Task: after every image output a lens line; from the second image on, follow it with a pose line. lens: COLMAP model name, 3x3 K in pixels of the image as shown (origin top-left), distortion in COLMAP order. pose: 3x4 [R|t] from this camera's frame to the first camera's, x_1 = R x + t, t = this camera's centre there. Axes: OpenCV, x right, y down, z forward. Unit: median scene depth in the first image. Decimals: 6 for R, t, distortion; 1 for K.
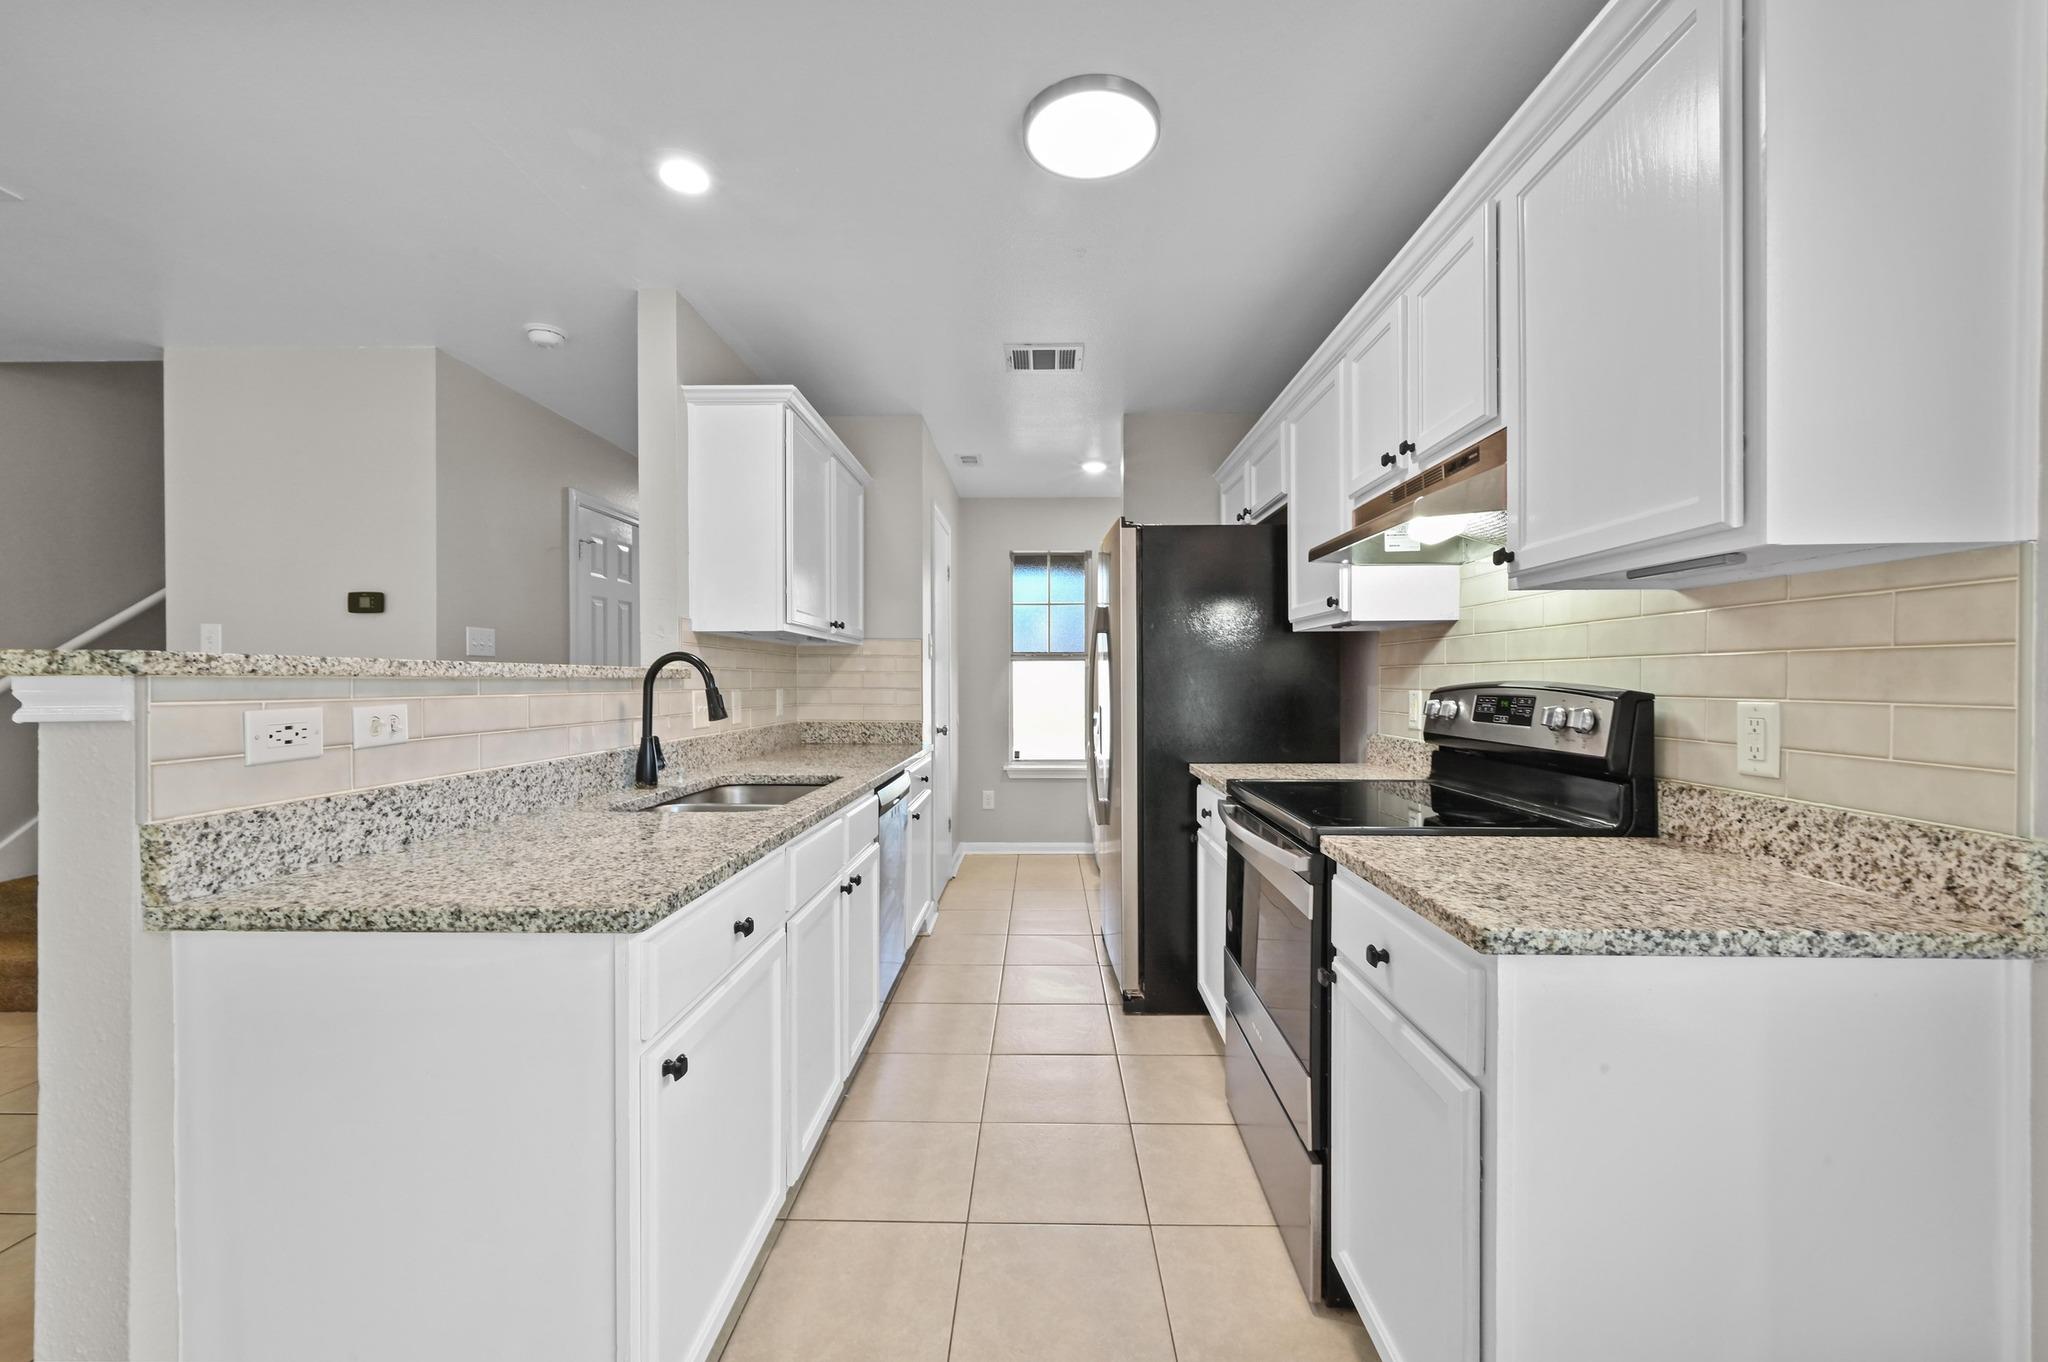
lens RADIAL K [[809.6, 0, 1026.1], [0, 809.6, 686.6], [0, 0, 1]] dist [-0.000017, 0.000354]
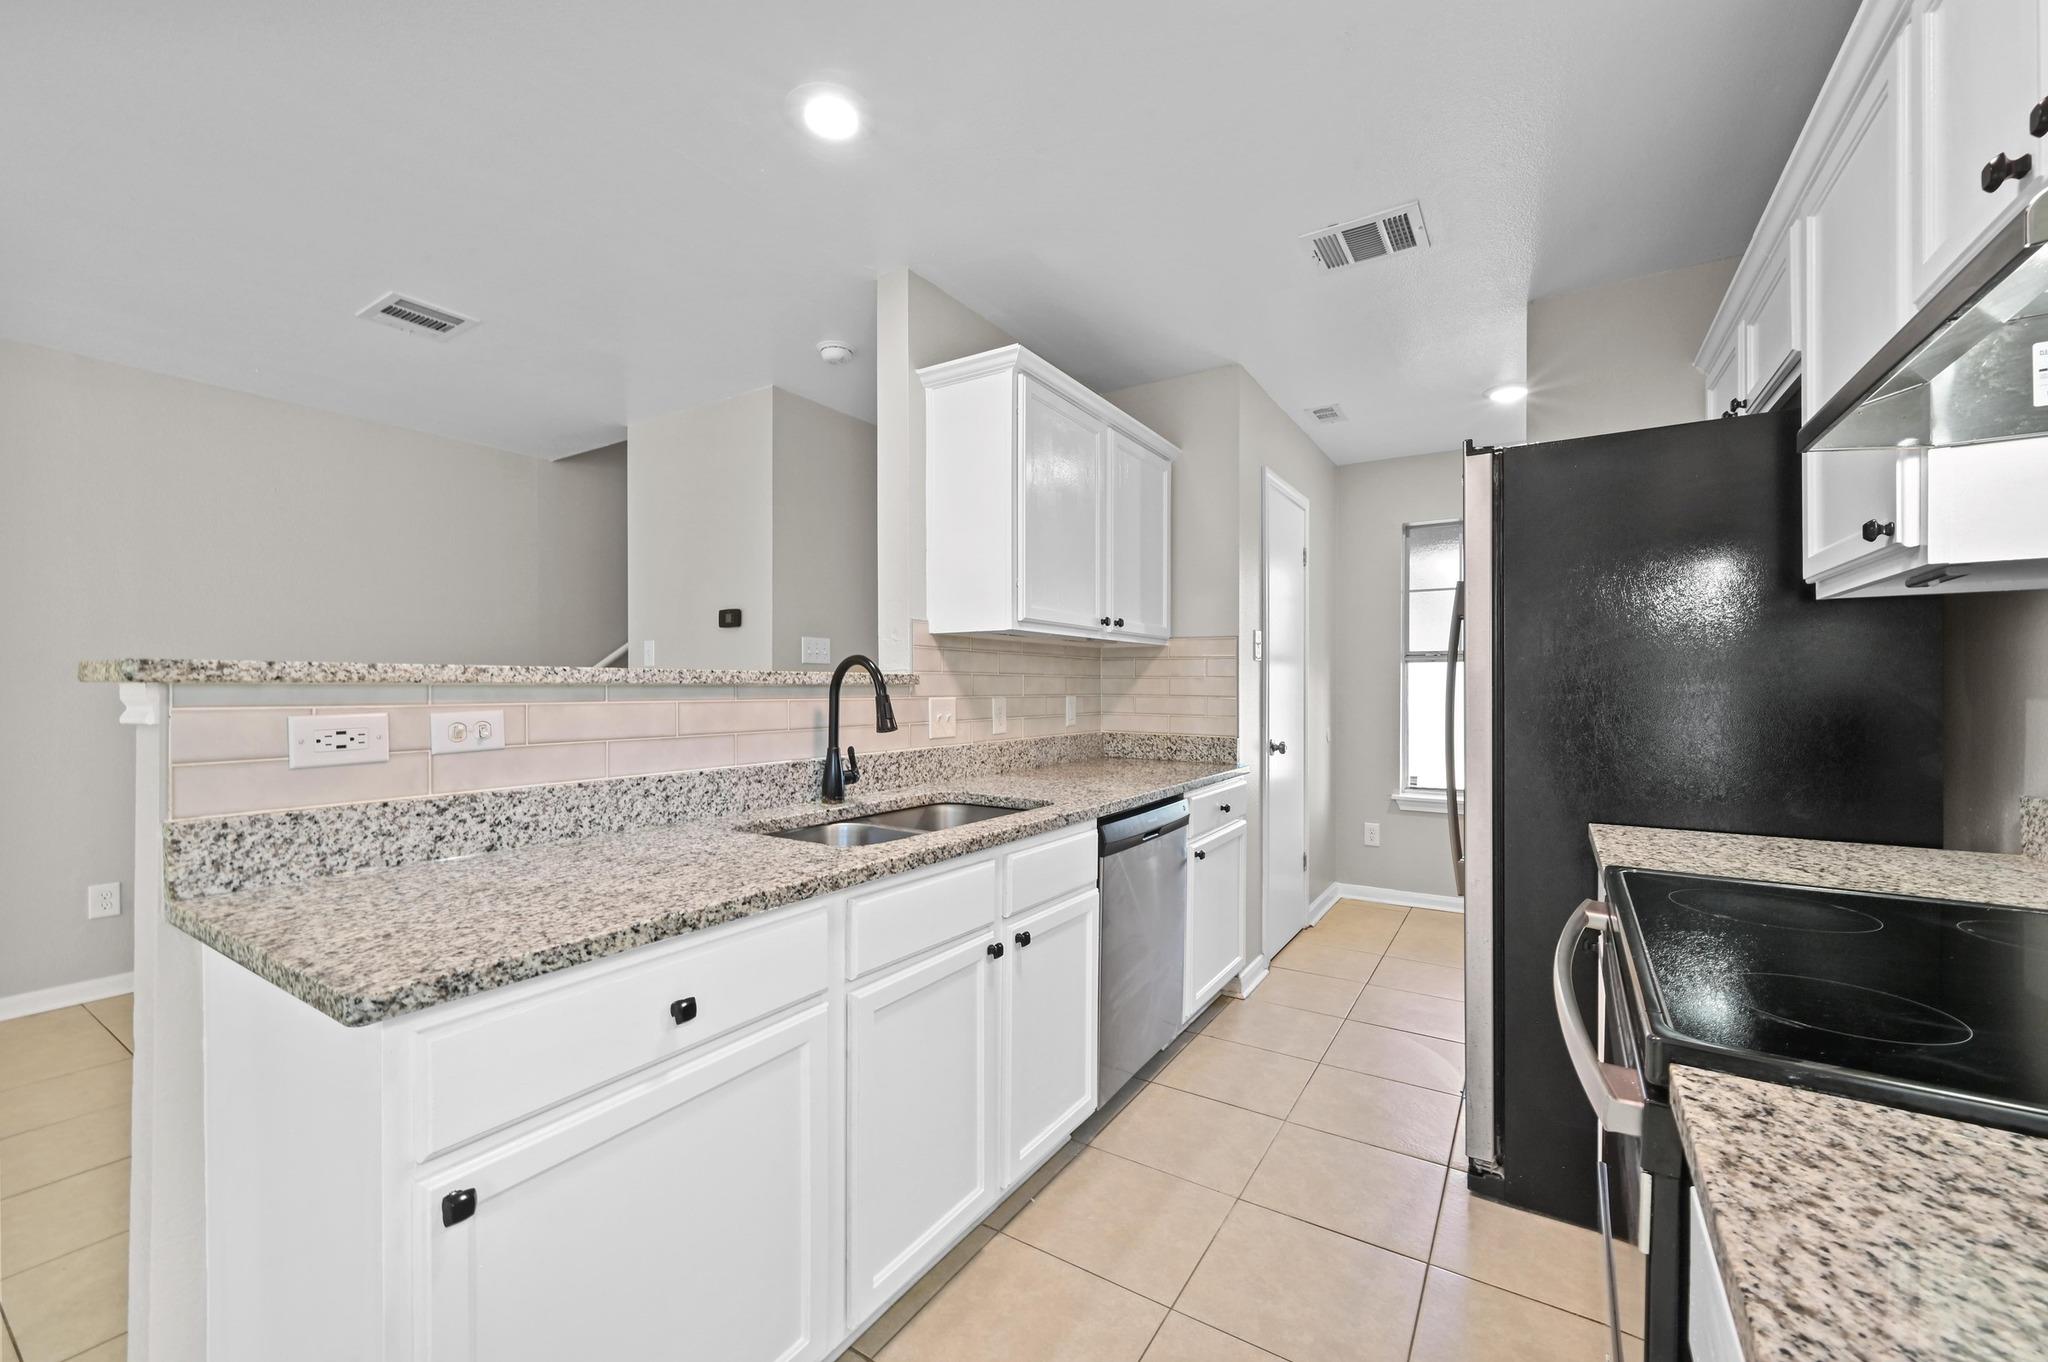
lens RADIAL K [[809.6, 0, 1027.8], [0, 809.6, 692.0], [0, 0, 1]] dist [-0.000017, 0.000354]
pose [[0.852354, 0.006064, -0.522931, 0.239647], [-0.005849, 0.999981, 0.002062, -0.005436], [0.522933, 0.001301, 0.852373, 0.378307]]
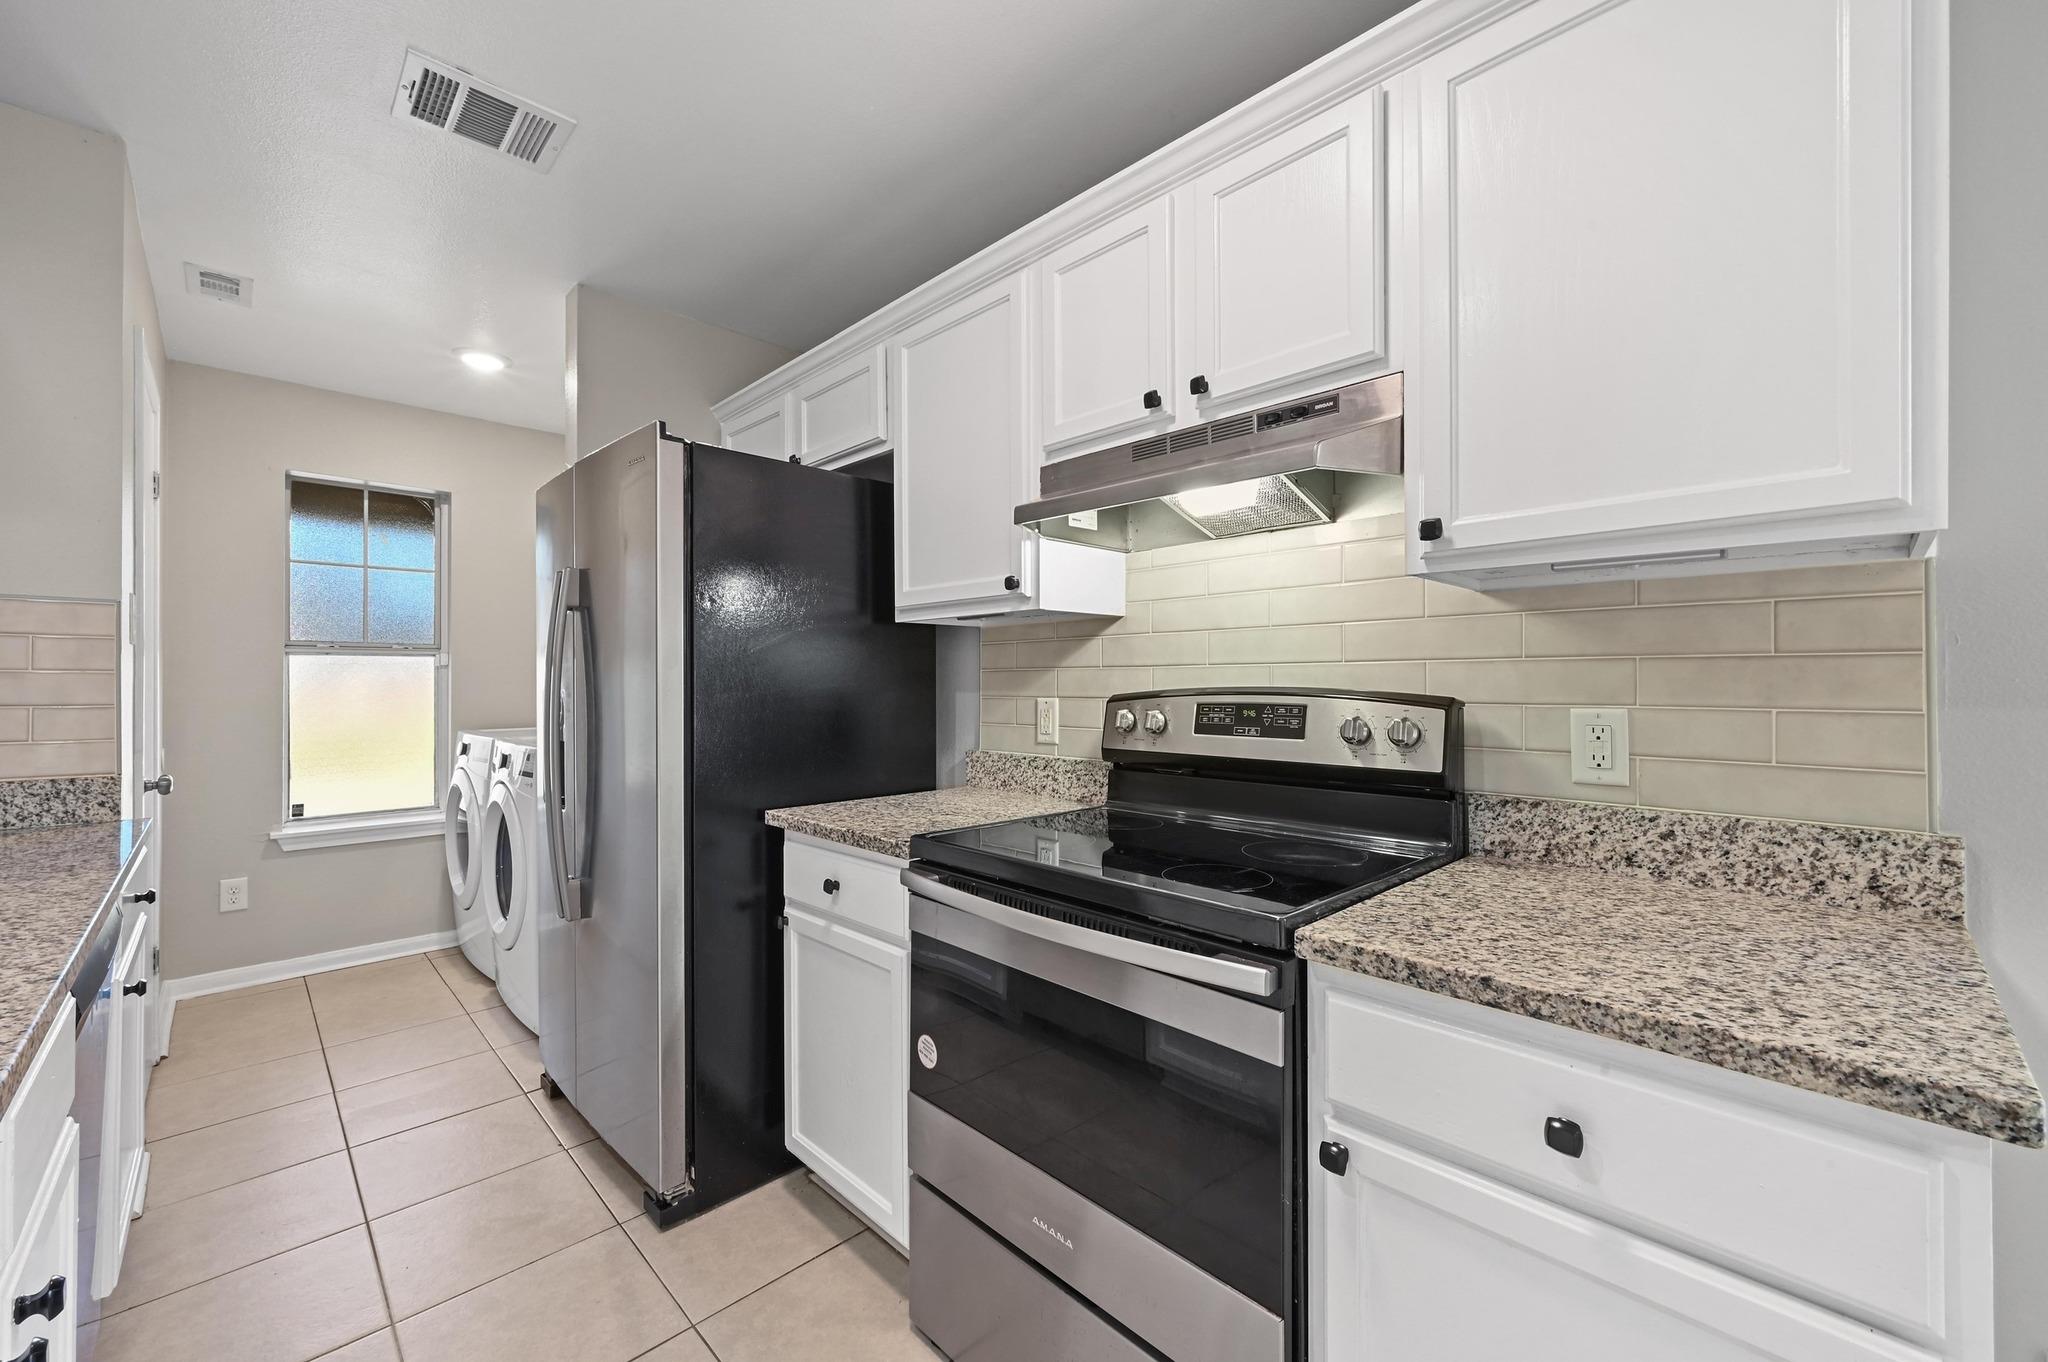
lens RADIAL K [[809.6, 0, 1019.5], [0, 809.6, 680.6], [0, 0, 1]] dist [-0.000017, 0.000354]
pose [[0.699785, 0.003083, 0.714346, -0.196170], [0.006534, 0.999921, -0.010716, -0.006193], [-0.714323, 0.012167, 0.699710, 0.567777]]
